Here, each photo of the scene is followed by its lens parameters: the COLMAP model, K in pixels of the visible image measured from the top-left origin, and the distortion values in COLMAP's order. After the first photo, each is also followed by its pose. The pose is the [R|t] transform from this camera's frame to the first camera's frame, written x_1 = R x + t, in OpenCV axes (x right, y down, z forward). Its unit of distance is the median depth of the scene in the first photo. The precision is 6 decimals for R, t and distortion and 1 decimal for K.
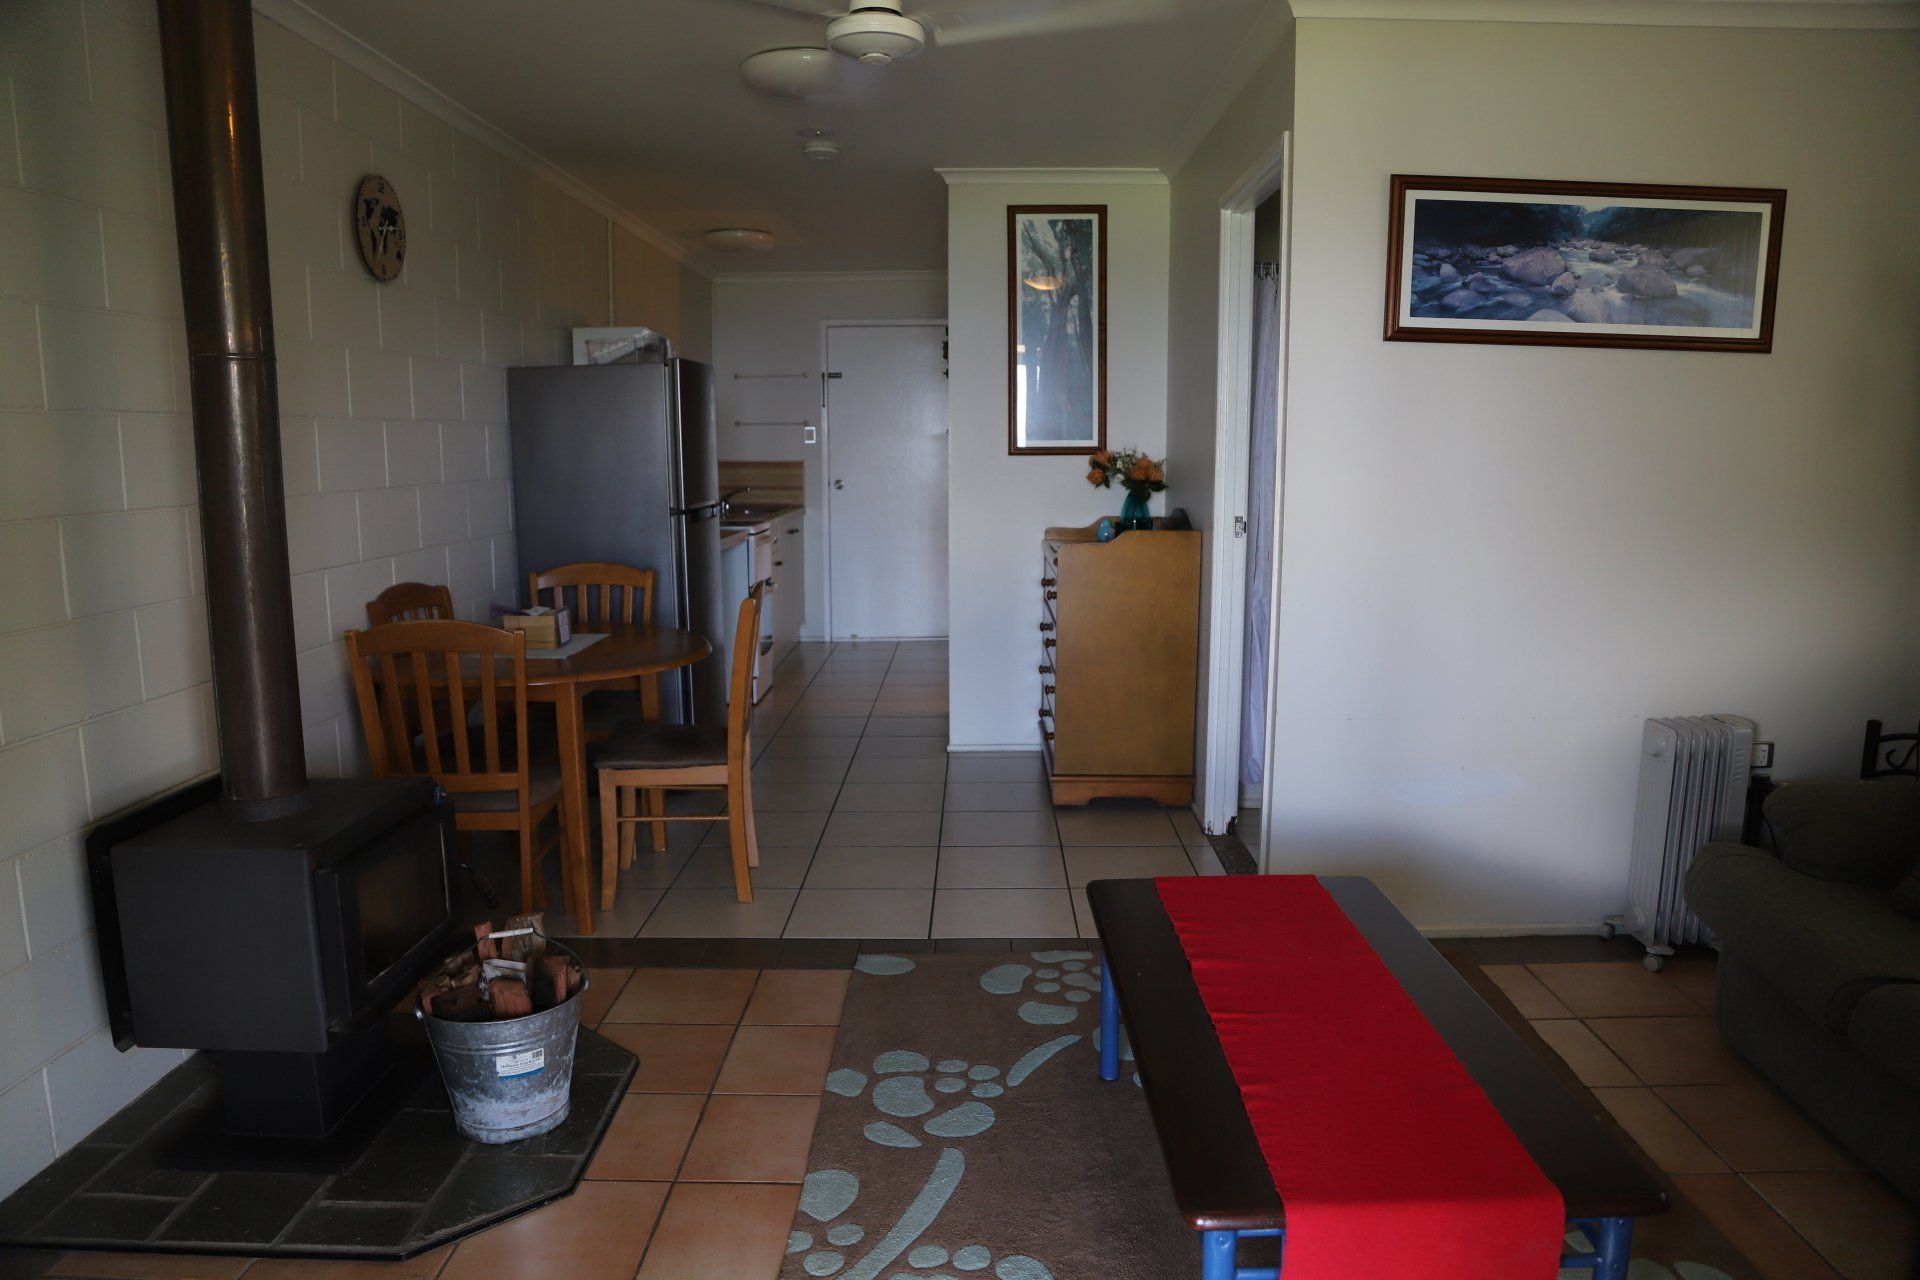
lens RADIAL K [[1293.2, 0, 962.2], [0, 1293.2, 643.0], [0, 0, 1]] dist [-0.112791, 0.000630]
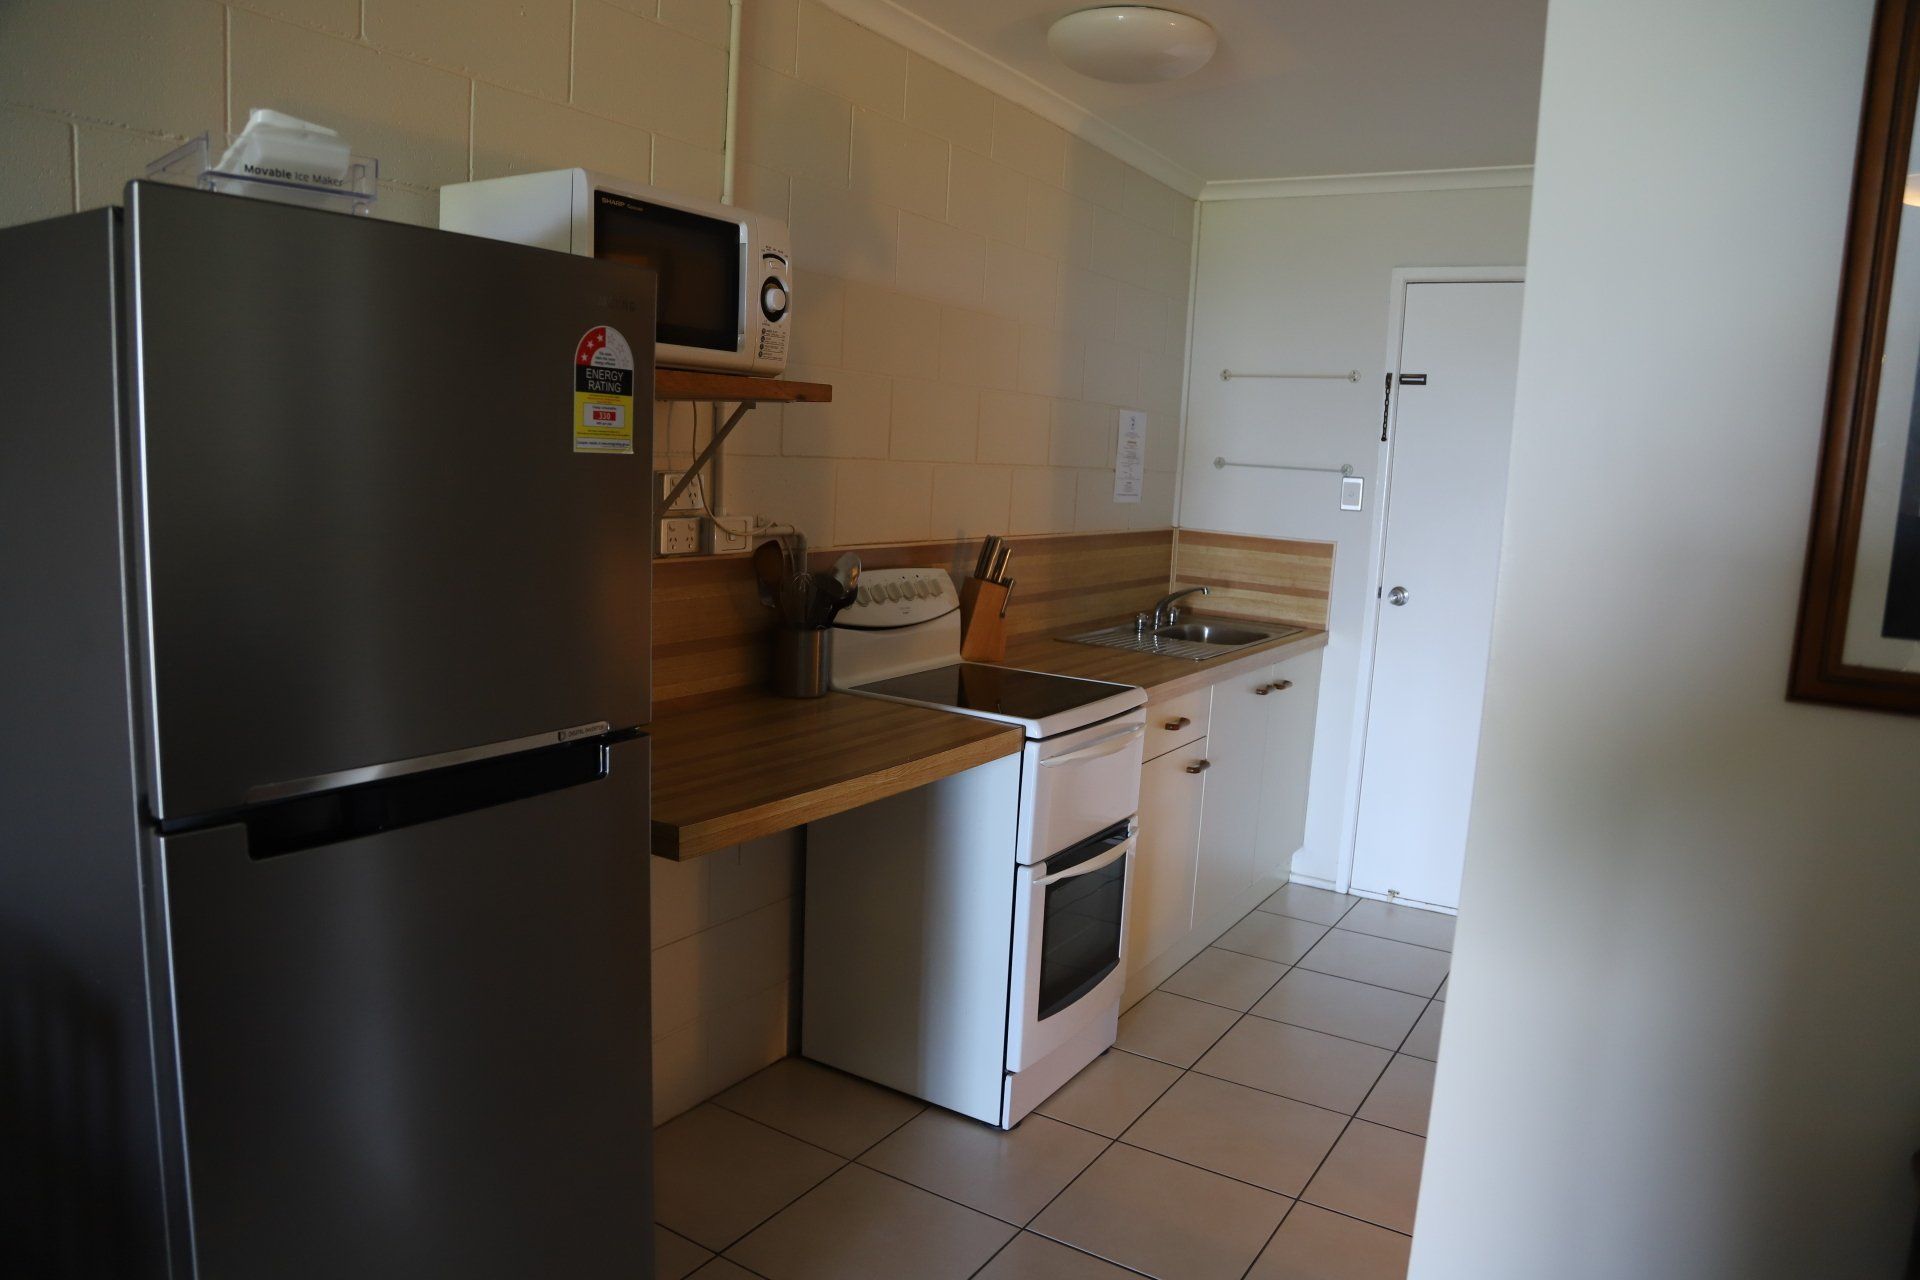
lens RADIAL K [[1293.2, 0, 958.2], [0, 1293.2, 640.7], [0, 0, 1]] dist [-0.112791, 0.000630]
pose [[0.853859, 0.120328, -0.506404, 0.011891], [-0.134684, 0.990853, 0.008344, -0.086835], [0.502776, 0.061080, 0.862256, 0.486956]]
